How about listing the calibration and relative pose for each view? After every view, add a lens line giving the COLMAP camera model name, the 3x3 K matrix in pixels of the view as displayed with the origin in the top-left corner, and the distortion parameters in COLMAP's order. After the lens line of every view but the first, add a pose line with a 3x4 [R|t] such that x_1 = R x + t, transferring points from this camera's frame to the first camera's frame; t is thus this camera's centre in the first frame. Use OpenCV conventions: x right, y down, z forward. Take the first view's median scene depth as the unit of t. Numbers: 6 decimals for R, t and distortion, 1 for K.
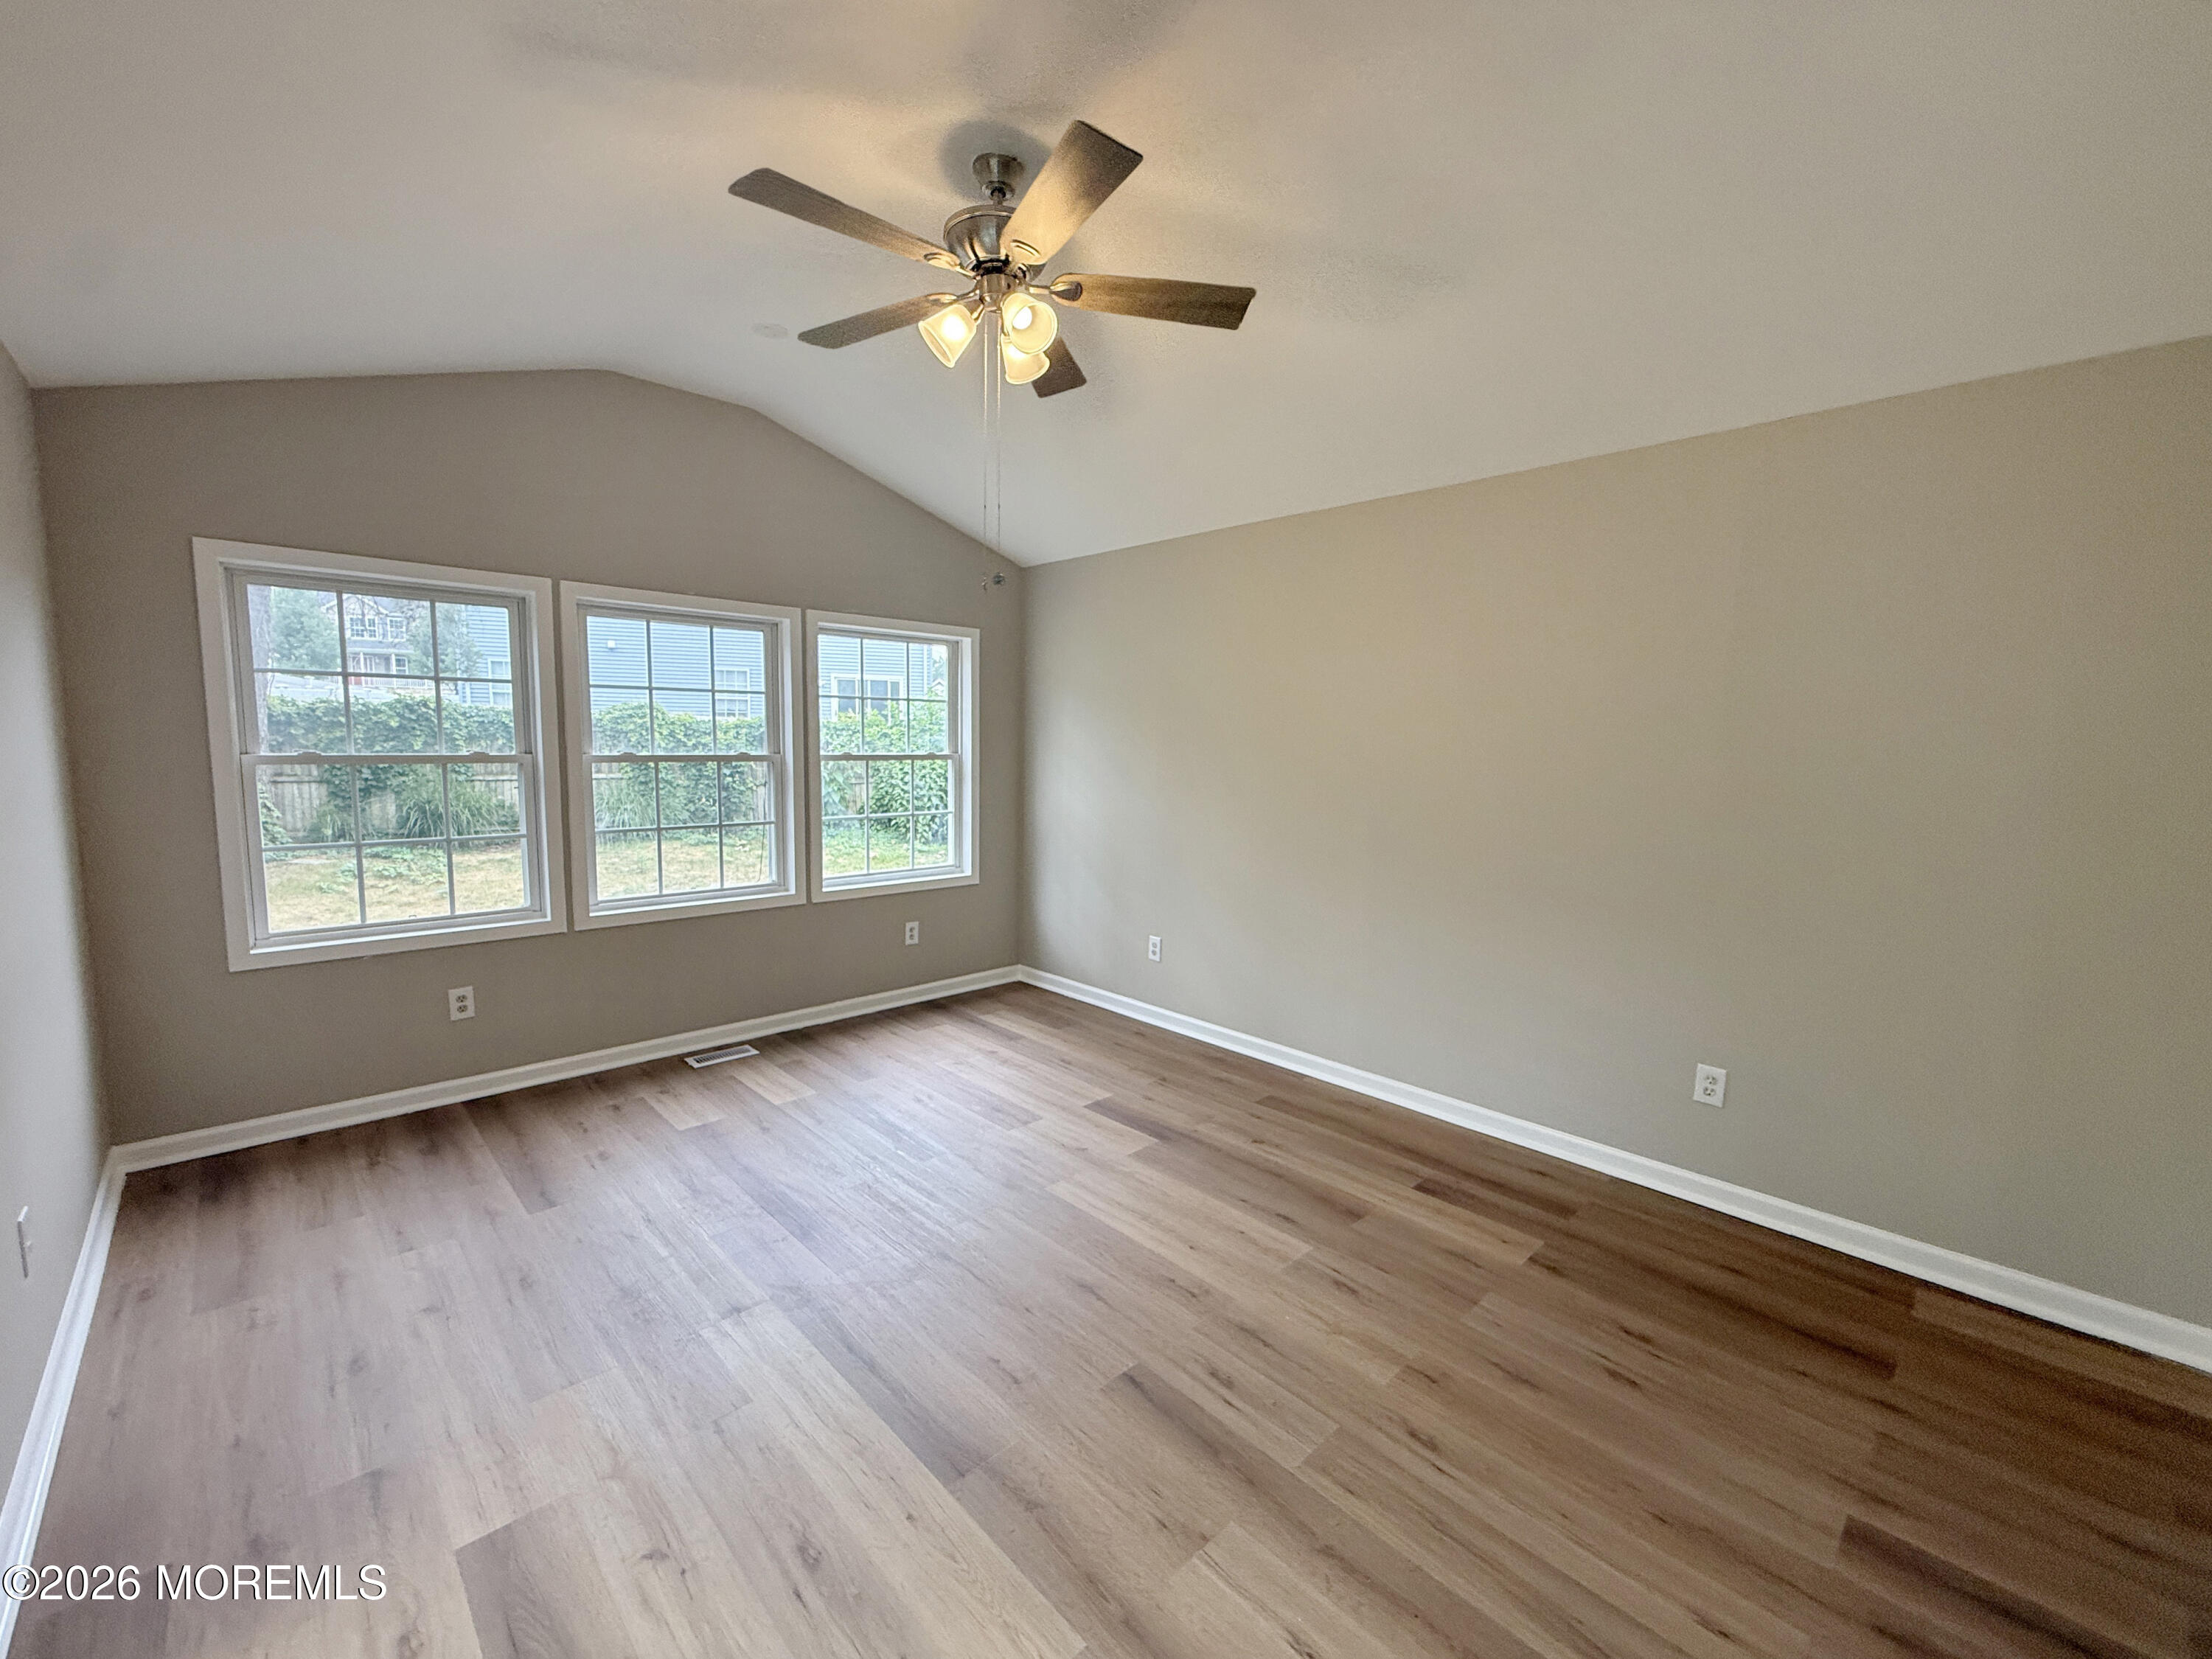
lens RADIAL K [[910.2, 0, 1098.4], [0, 910.2, 833.3], [0, 0, 1]] dist [-0.000051, -0.000232]
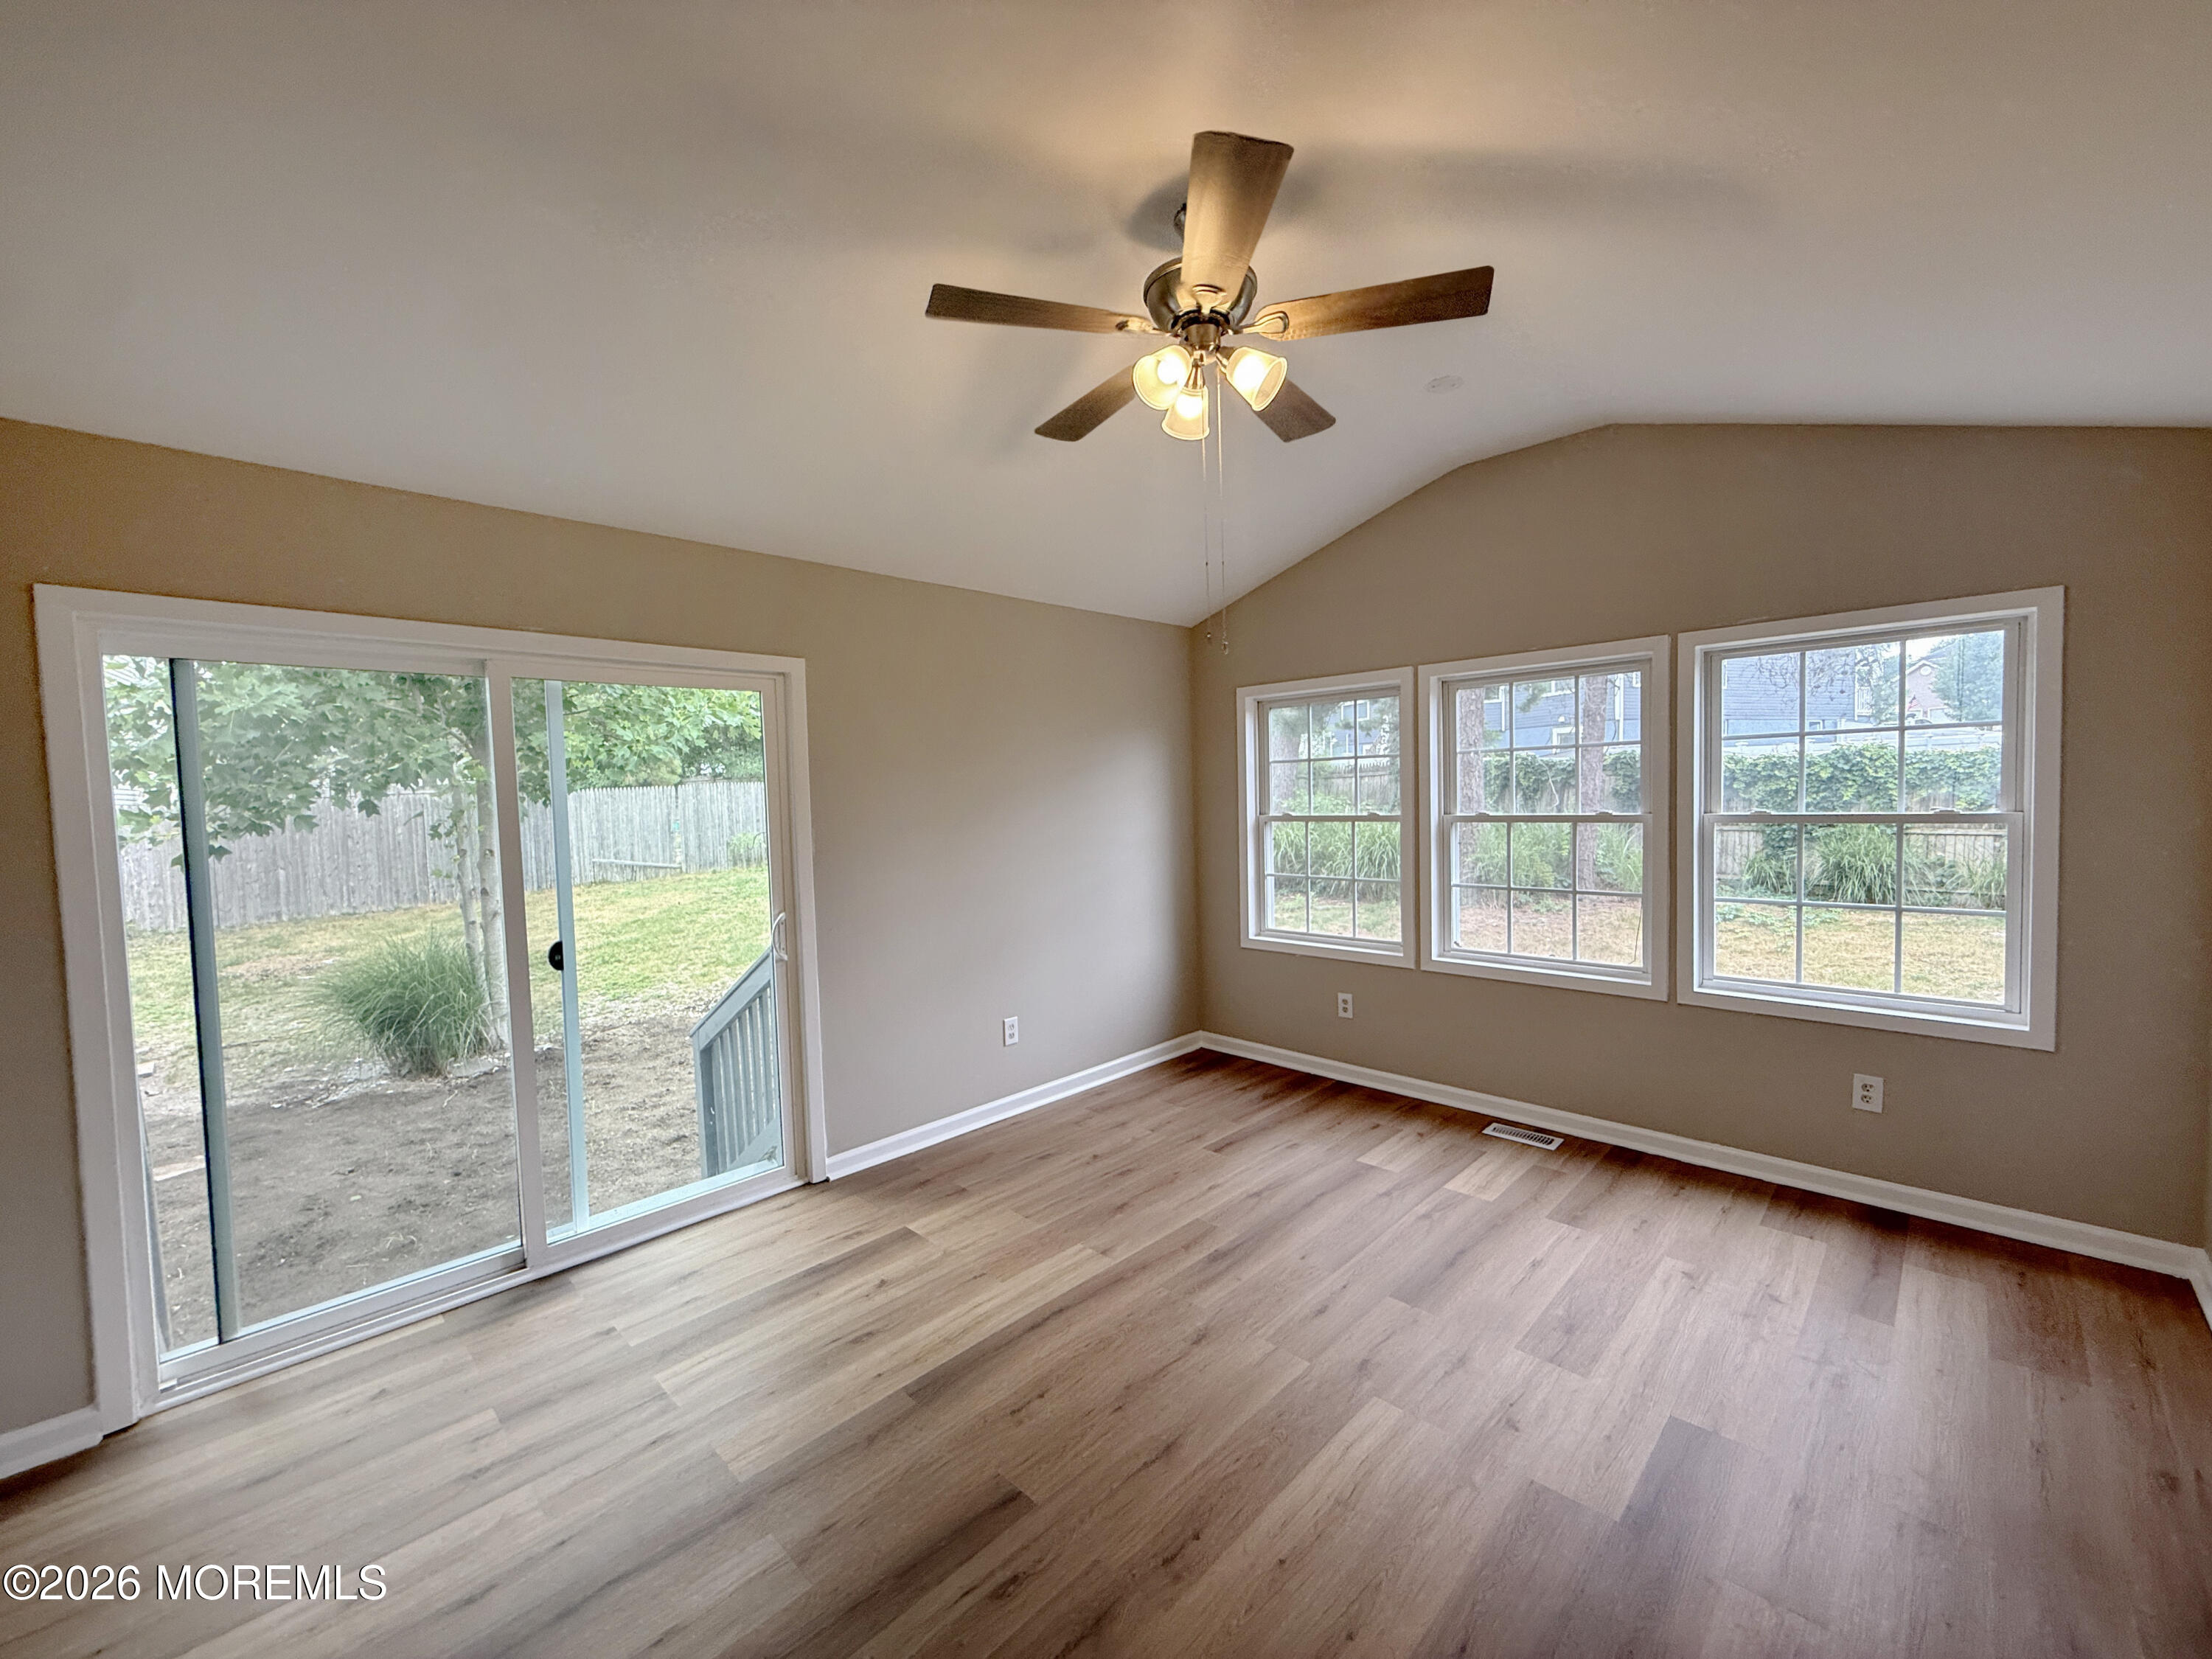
lens RADIAL K [[880.8, 0, 1104.5], [0, 880.8, 833.8], [0, 0, 1]] dist [-0.000597, -0.000225]
pose [[0.026964, 0.028225, -0.999238, 0.478230], [-0.077165, 0.996677, 0.026070, -0.056719], [0.996654, 0.076403, 0.029052, 0.528361]]
